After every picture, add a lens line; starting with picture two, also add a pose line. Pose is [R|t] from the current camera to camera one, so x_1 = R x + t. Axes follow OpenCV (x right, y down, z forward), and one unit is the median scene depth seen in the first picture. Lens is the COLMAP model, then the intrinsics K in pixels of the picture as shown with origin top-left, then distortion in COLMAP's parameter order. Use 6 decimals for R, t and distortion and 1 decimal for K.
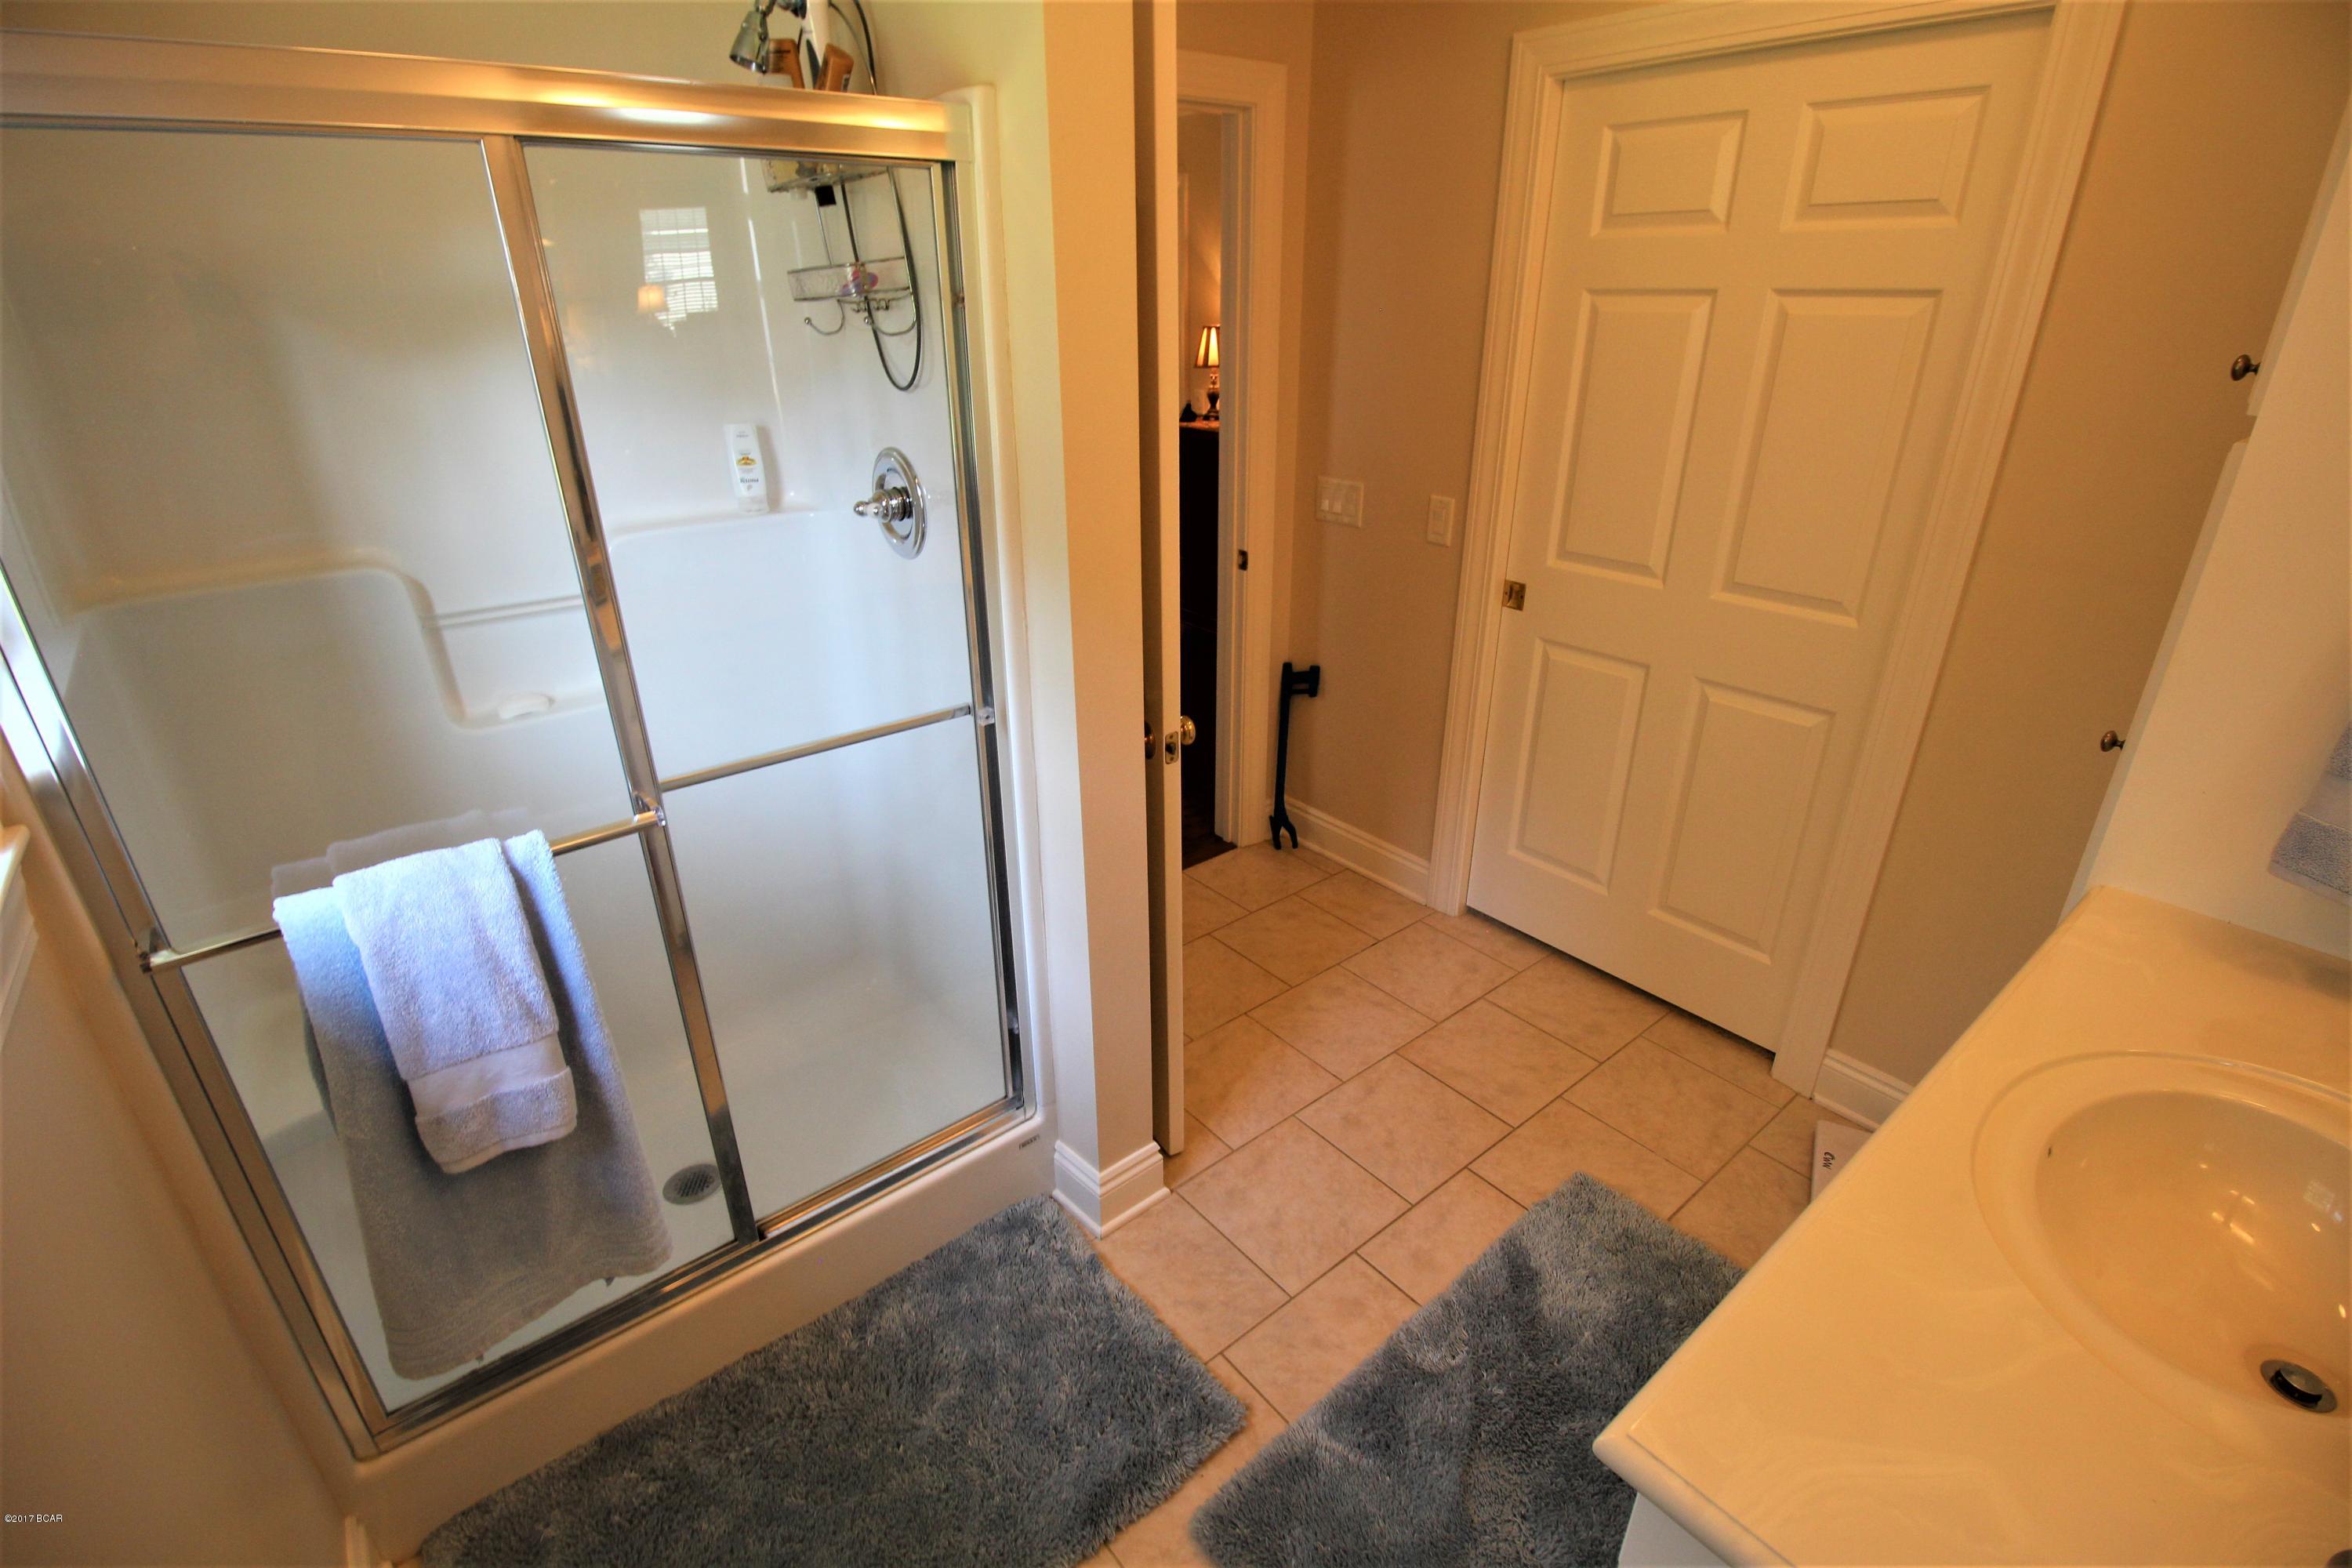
lens RADIAL K [[1087.7, 0, 1166.5], [0, 1087.7, 777.7], [0, 0, 1]] dist [-0.000546, -0.012801]
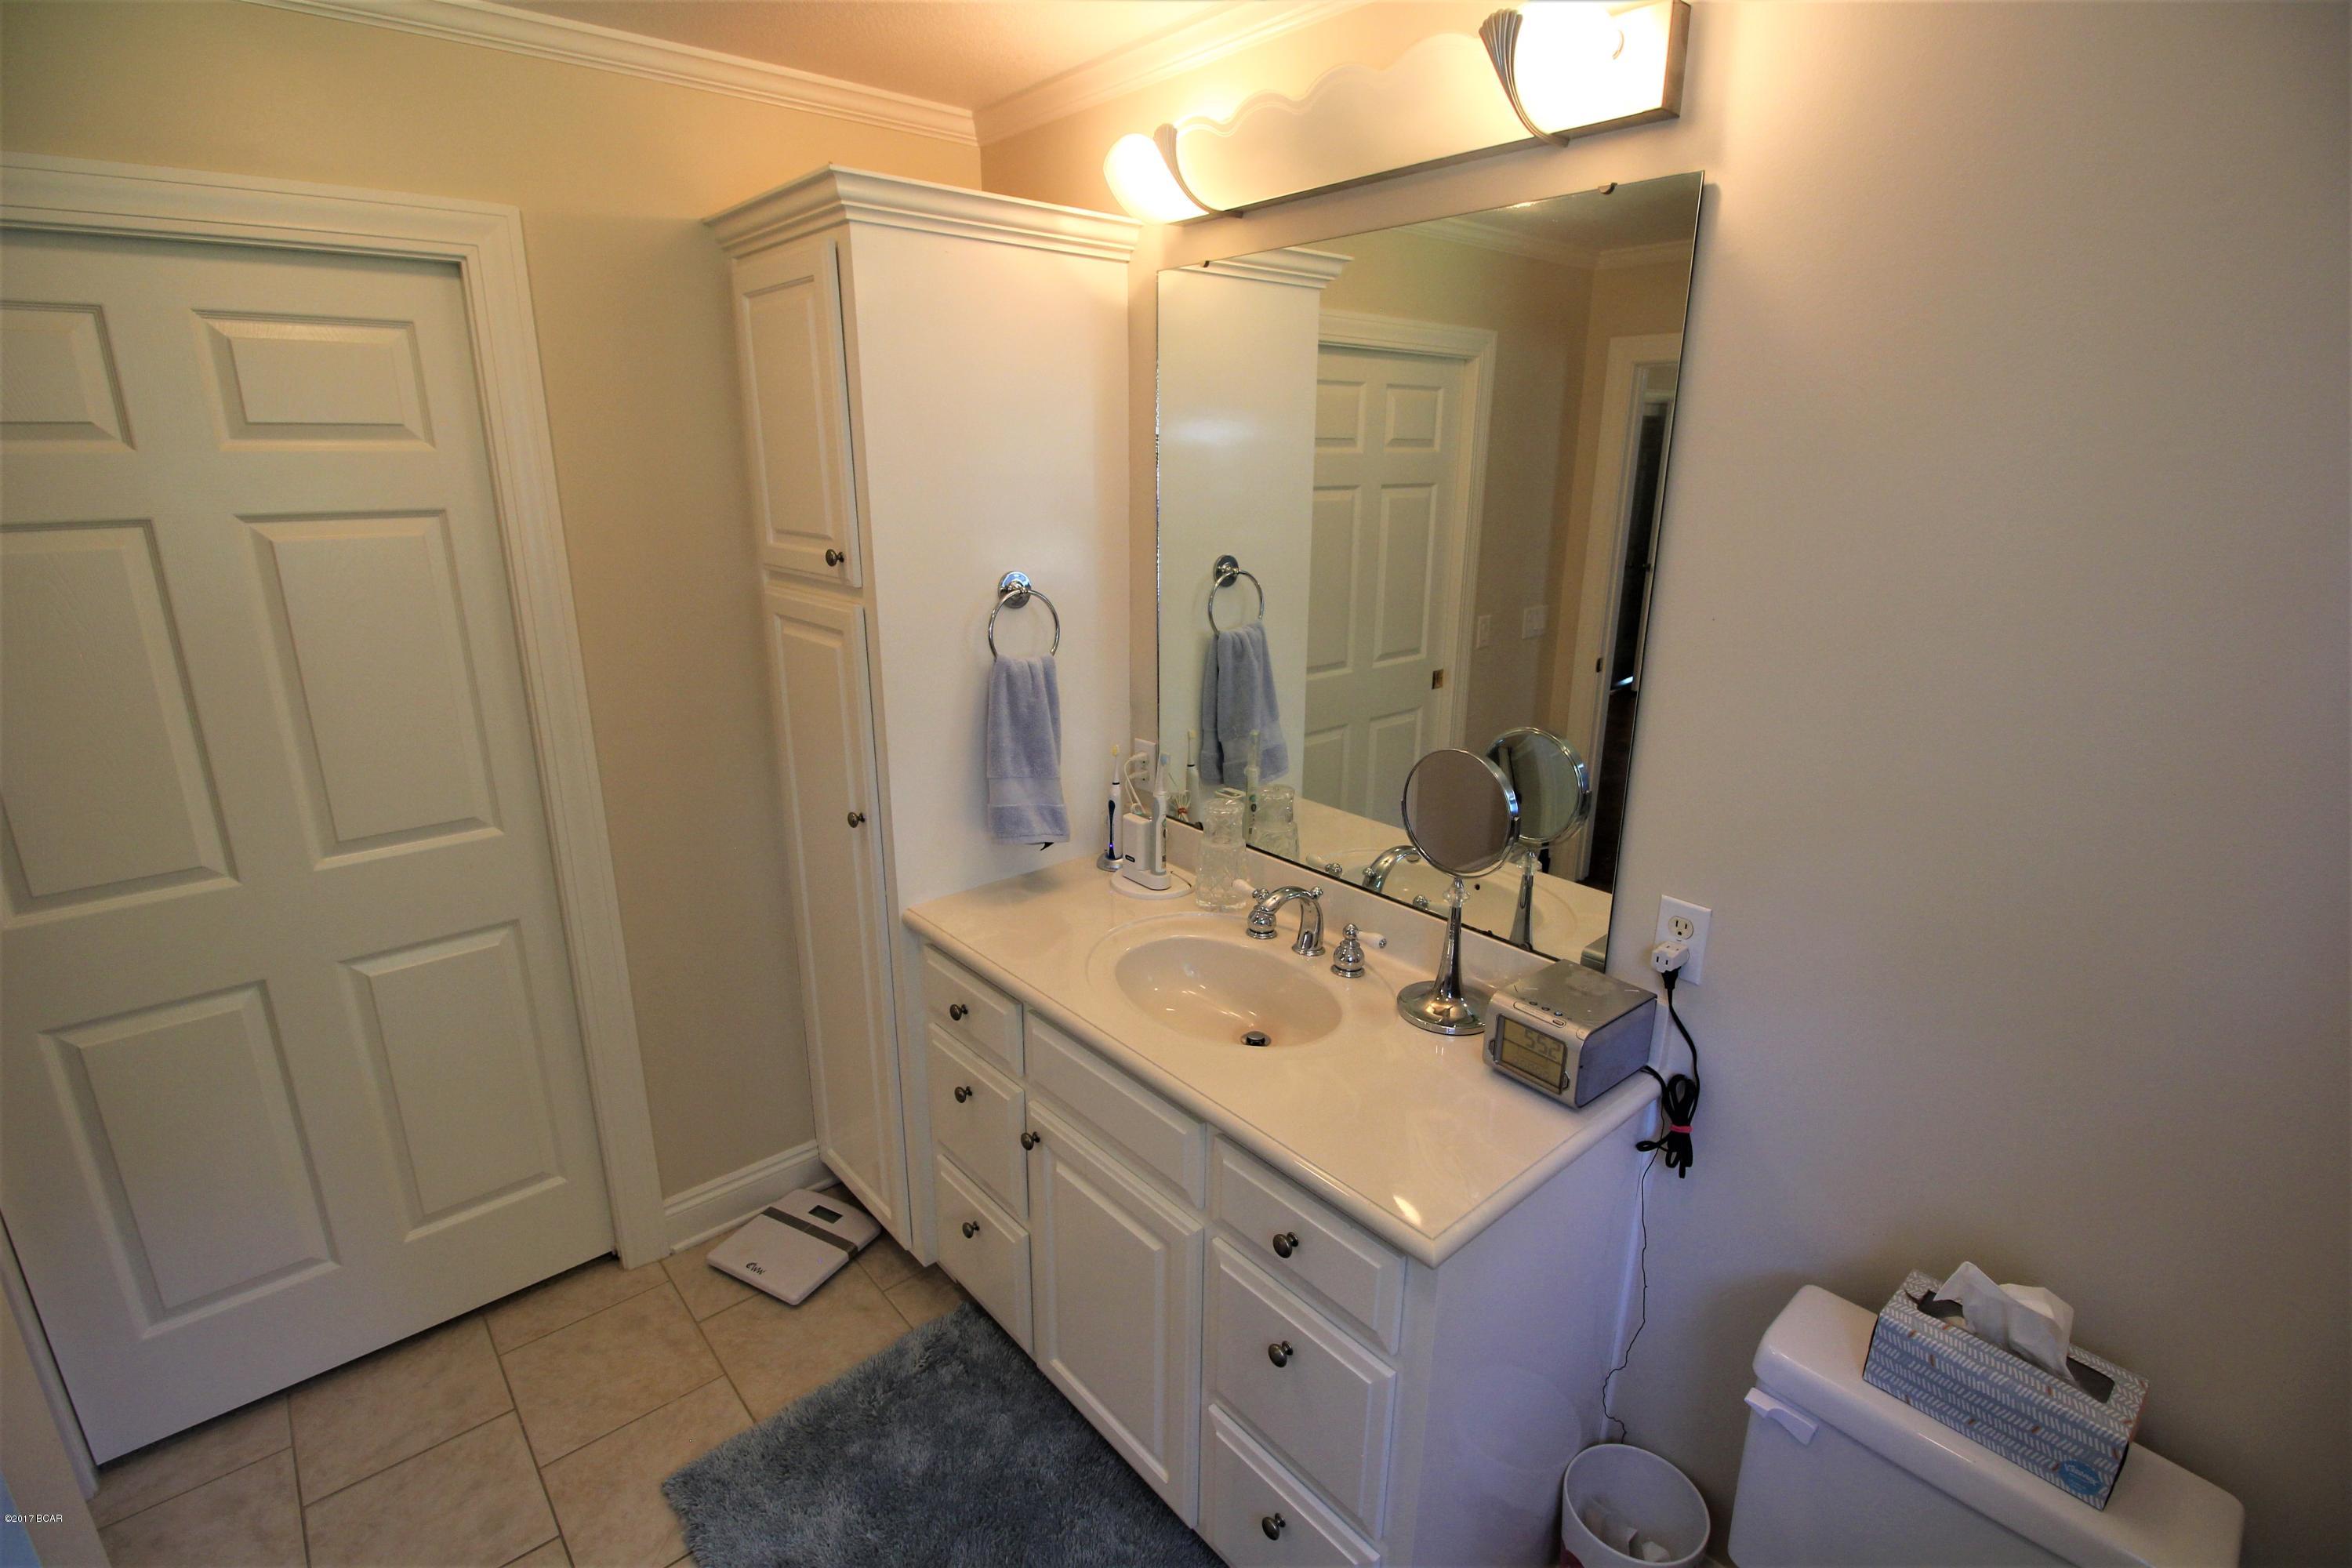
lens RADIAL K [[1089.0, 0, 1168.8], [0, 1089.0, 783.5], [0, 0, 1]] dist [0.003758, -0.015305]
pose [[-0.042471, -0.276648, 0.960032, -0.288321], [0.405658, 0.873354, 0.269617, -0.178124], [-0.913037, 0.400896, 0.075132, 0.318666]]
